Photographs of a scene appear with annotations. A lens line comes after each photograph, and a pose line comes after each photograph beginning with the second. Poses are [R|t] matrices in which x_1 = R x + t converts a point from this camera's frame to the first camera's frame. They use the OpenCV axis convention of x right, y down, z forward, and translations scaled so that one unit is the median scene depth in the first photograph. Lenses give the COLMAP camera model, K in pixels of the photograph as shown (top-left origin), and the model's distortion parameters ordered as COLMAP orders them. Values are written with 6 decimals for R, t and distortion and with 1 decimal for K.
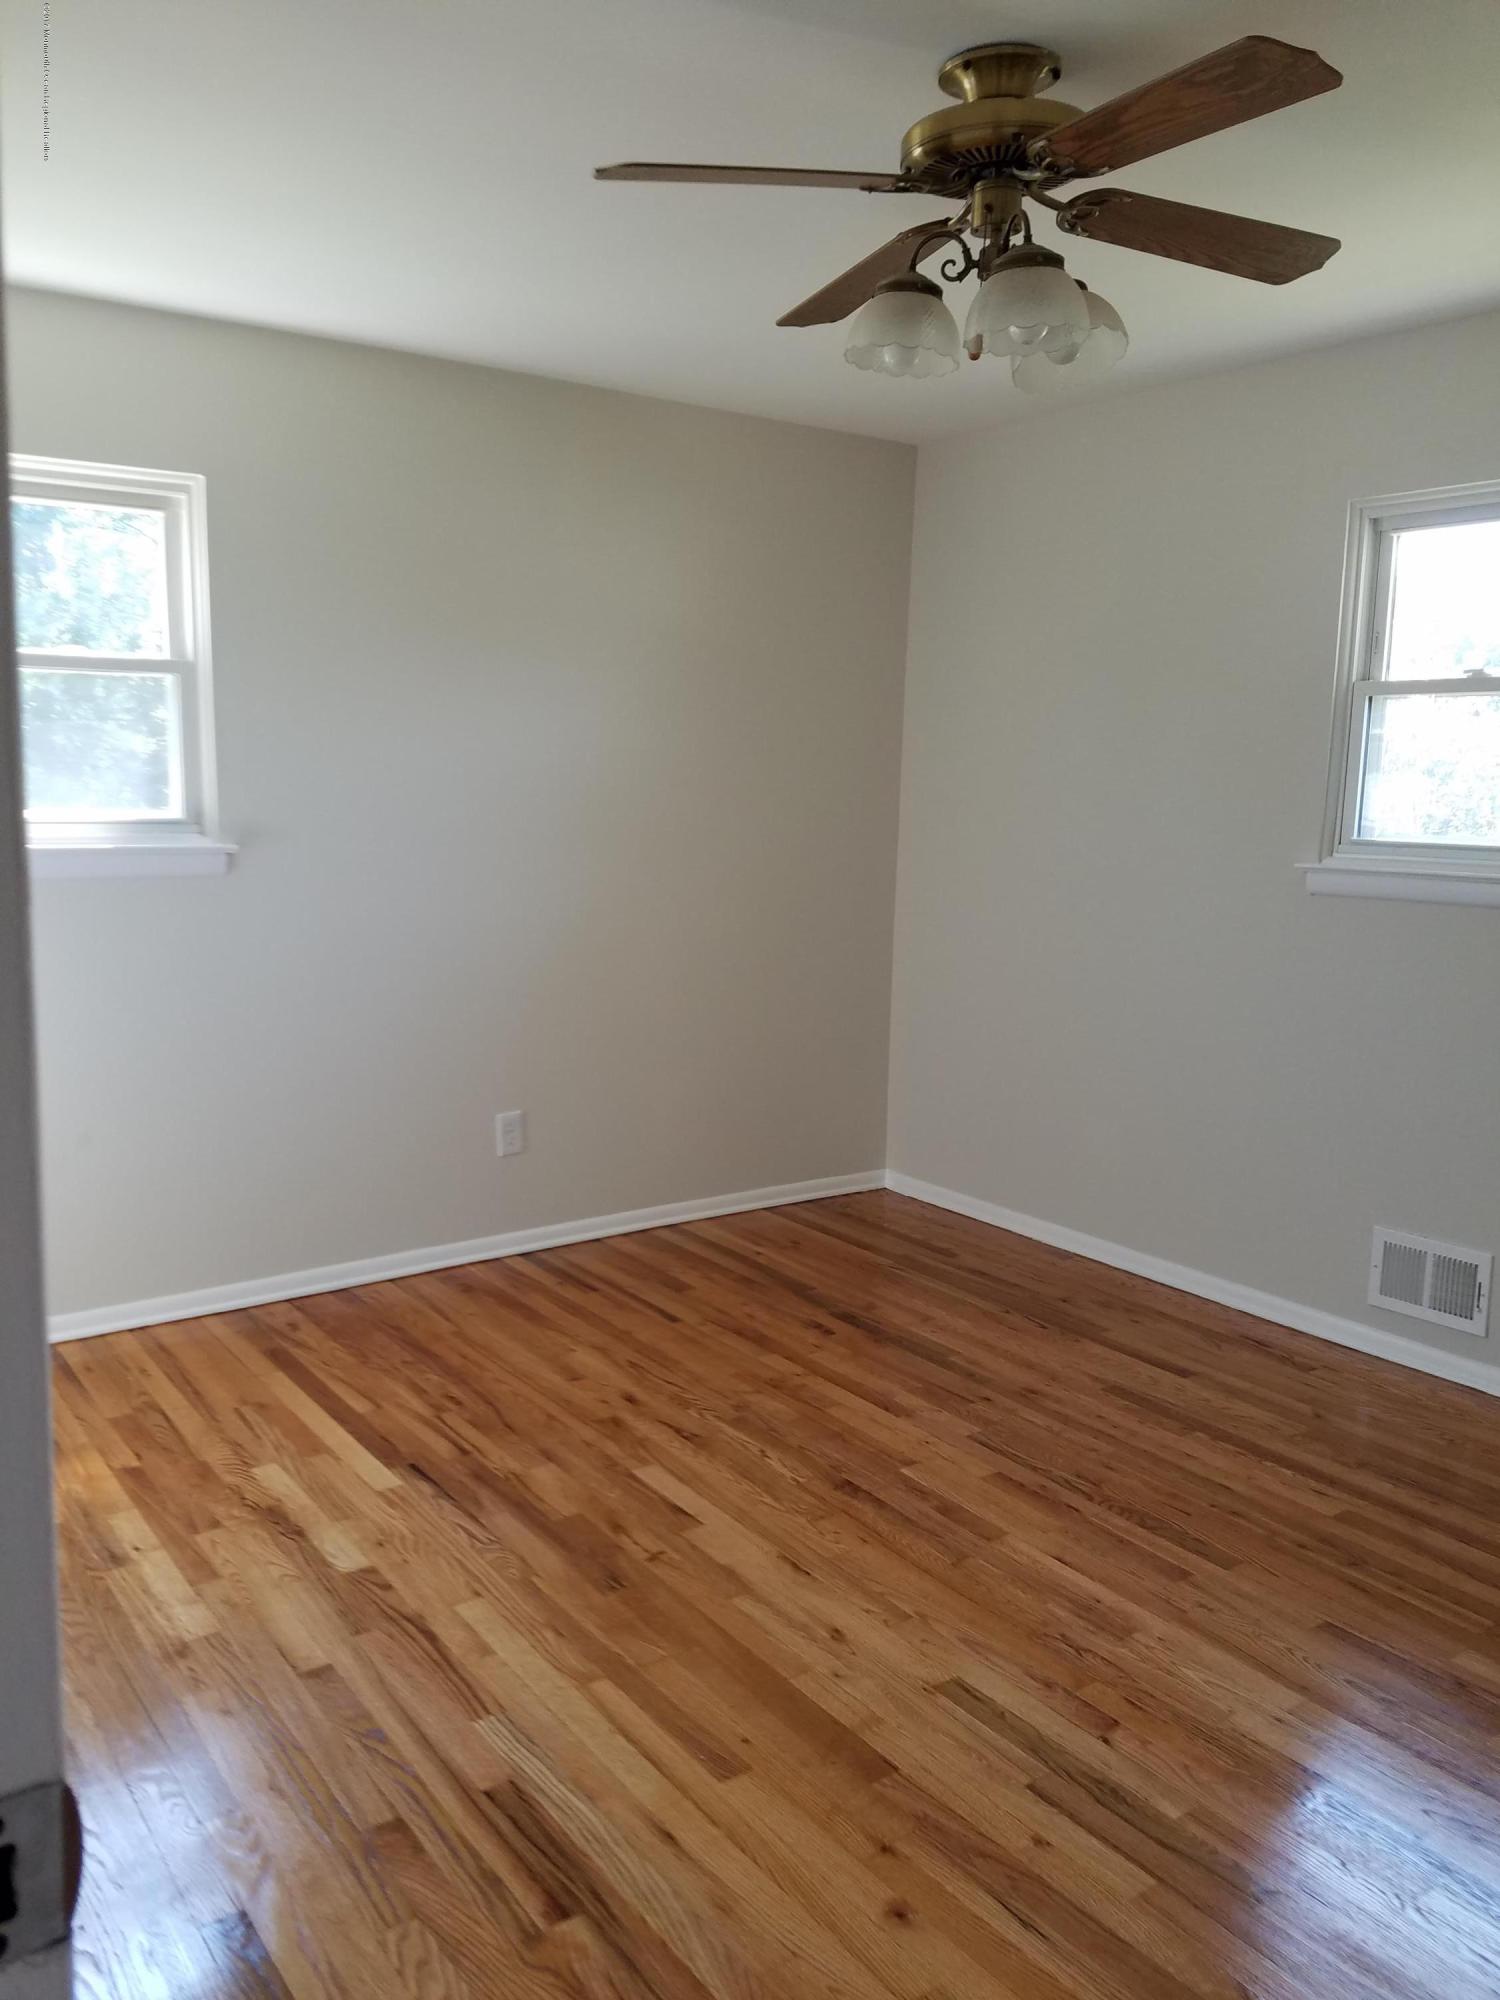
lens RADIAL K [[1548.7, 0, 718.4], [0, 1548.7, 1010.8], [0, 0, 1]] dist [0.182646, -0.298865]
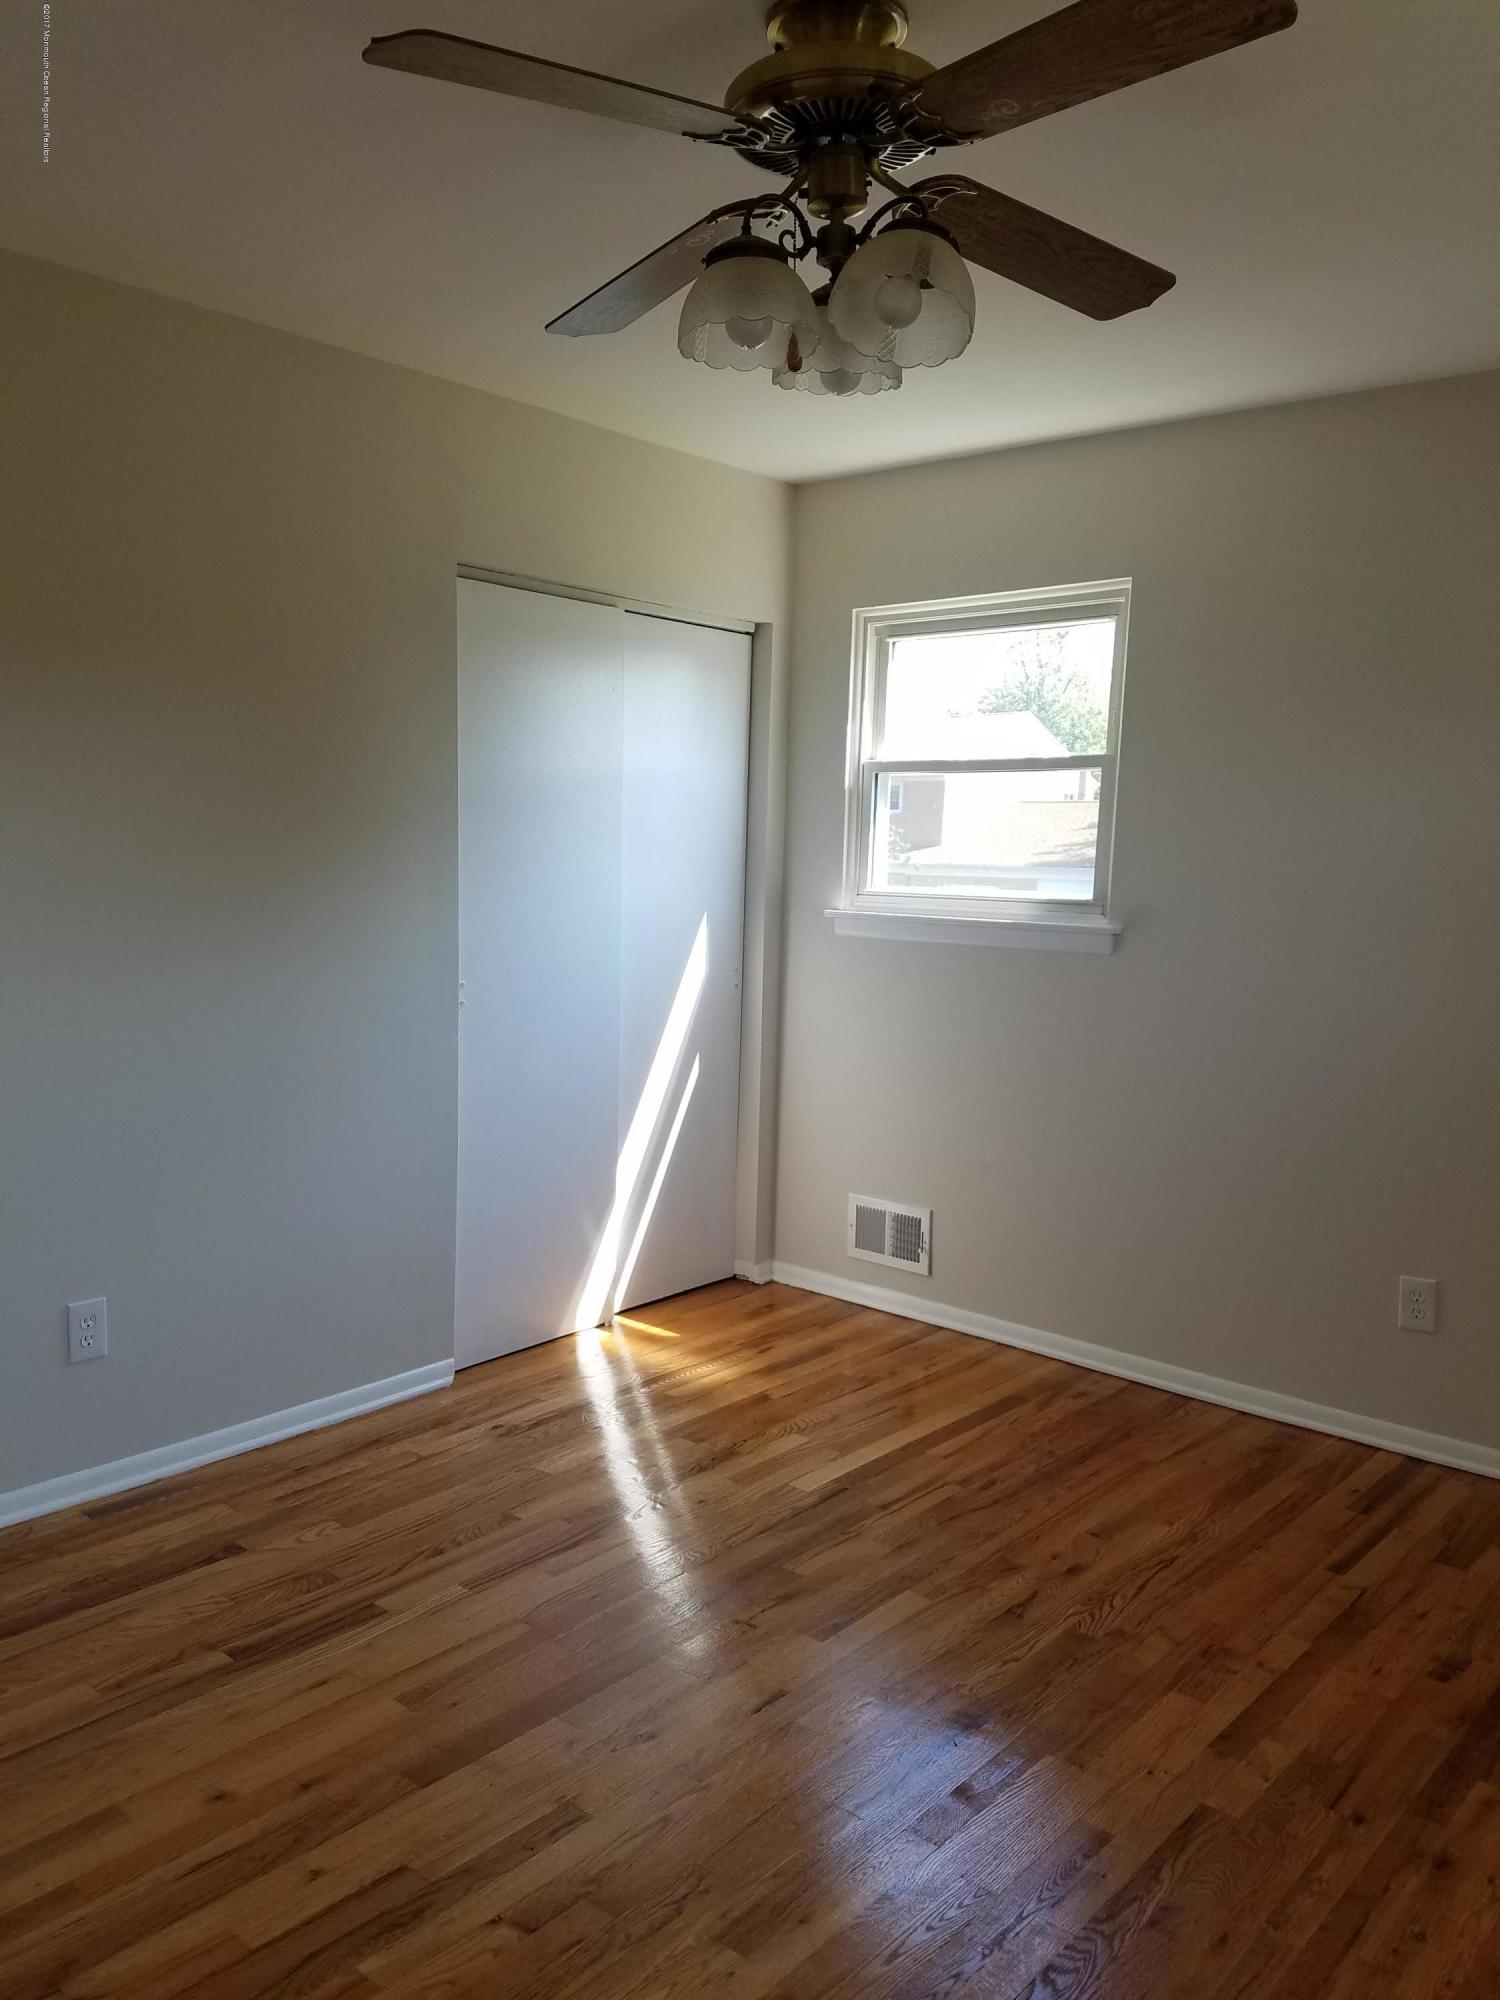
lens RADIAL K [[1548.7, 0, 718.4], [0, 1548.7, 1010.8], [0, 0, 1]] dist [0.182646, -0.298865]
pose [[0.233204, 0.103596, -0.966894, 0.748472], [-0.167455, 0.983734, 0.065011, -0.084479], [0.957901, 0.146751, 0.246759, 0.571593]]
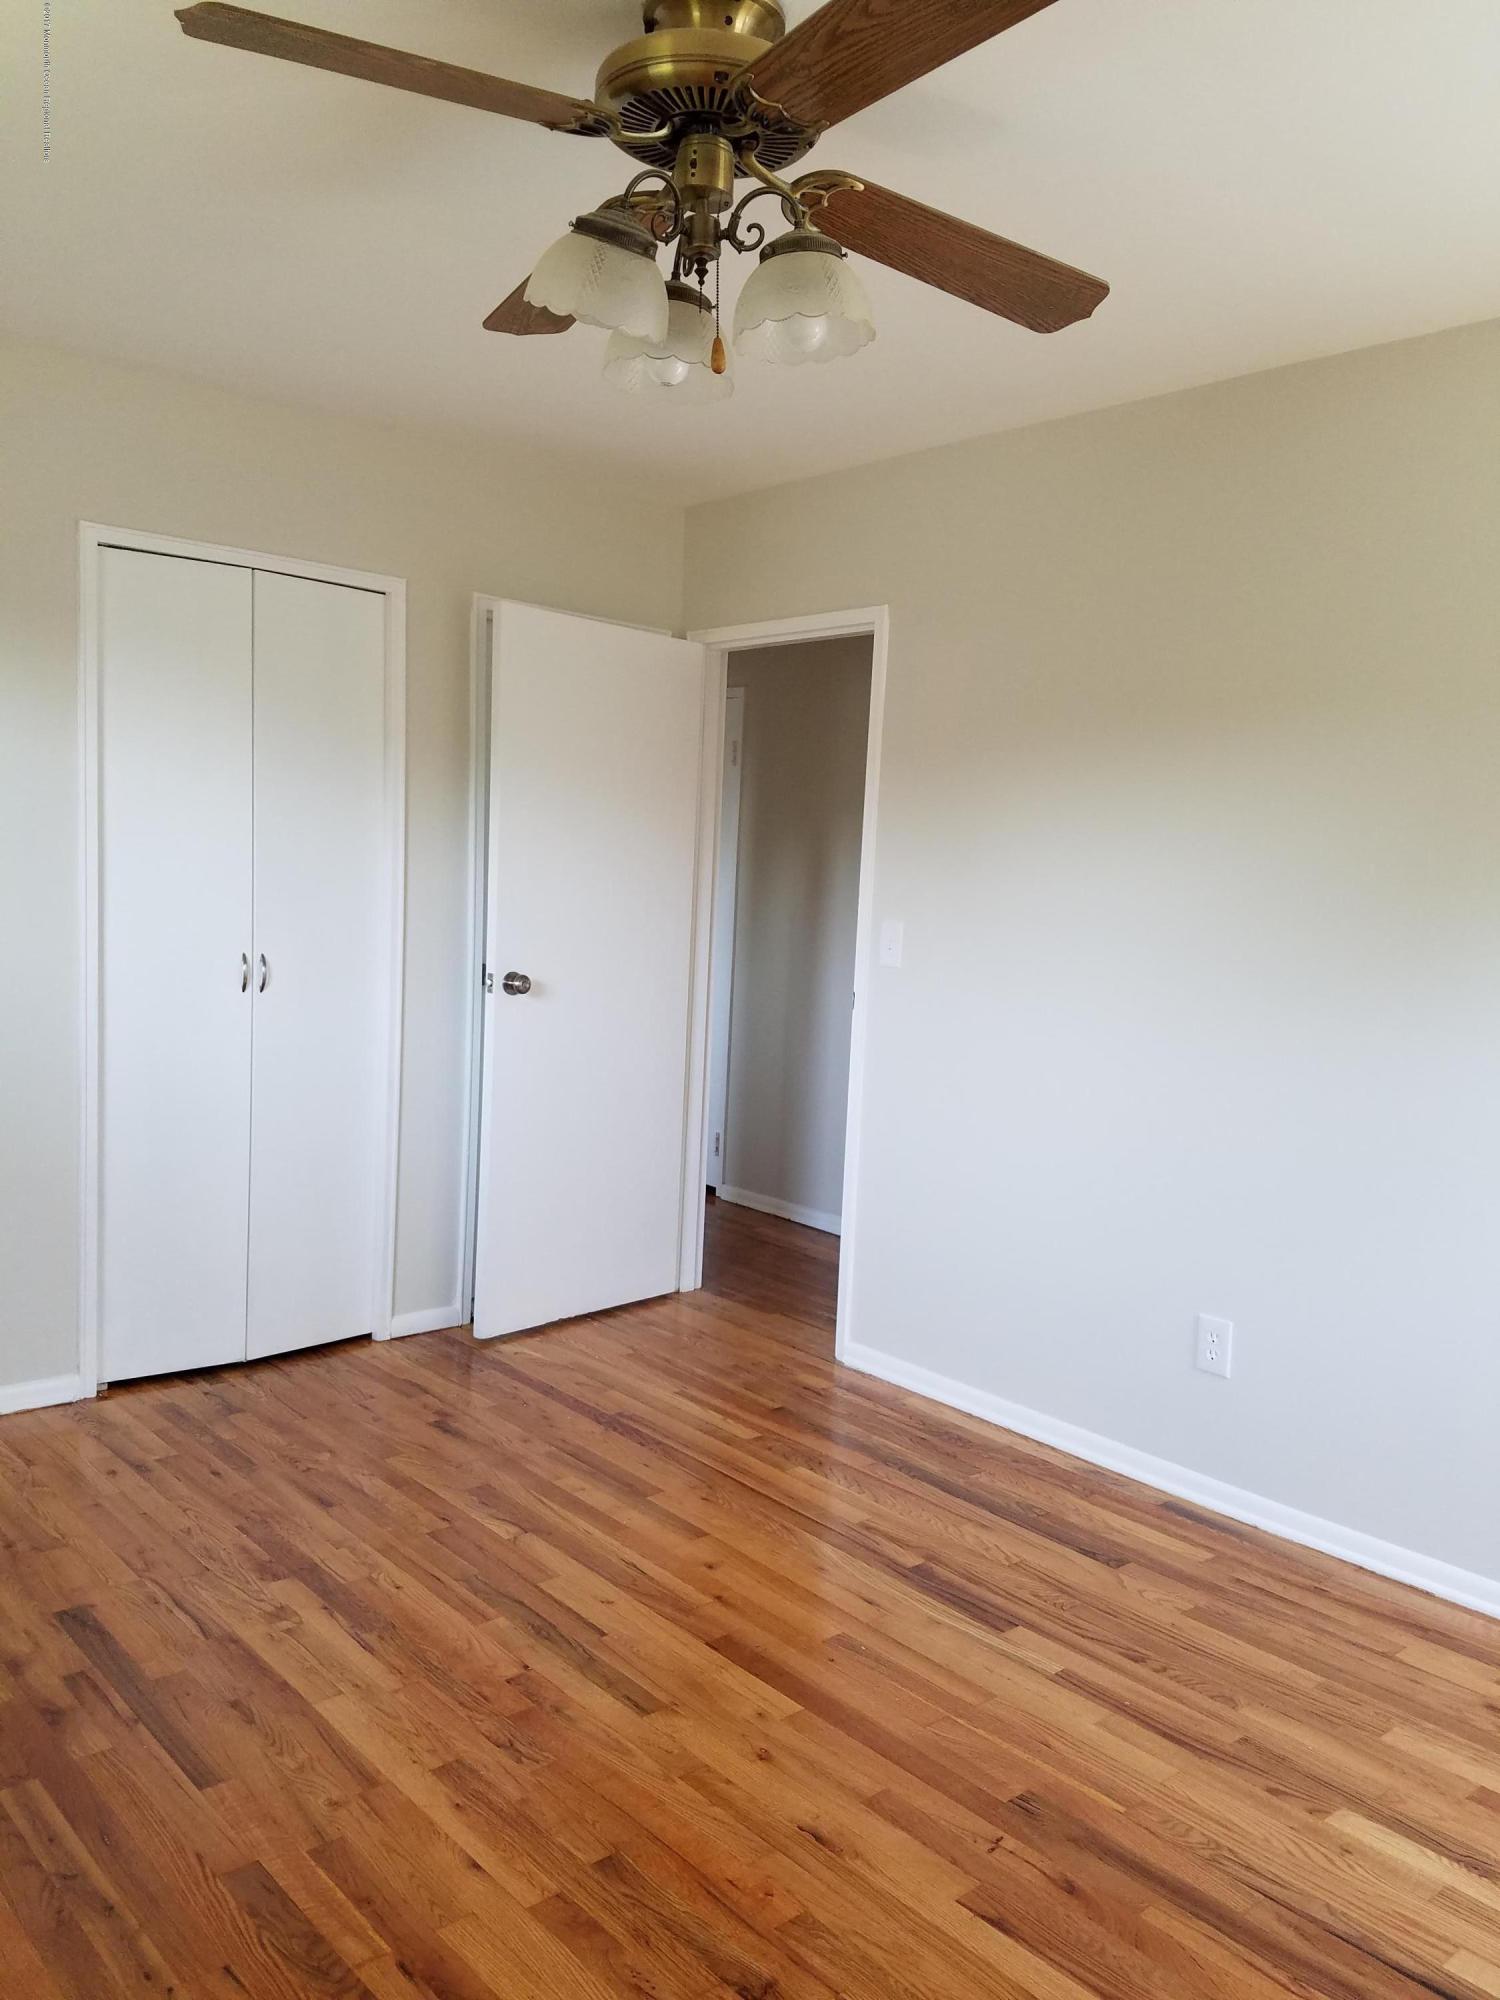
lens RADIAL K [[1547.5, 0, 750.0], [0, 1547.5, 1000.0], [0, 0, 1]] dist [-0.000145, -0.041323]
pose [[-0.992990, -0.050758, -0.106741, 0.156715], [-0.074121, 0.970868, 0.227863, -0.193610], [0.092065, 0.234178, -0.967825, 1.376464]]
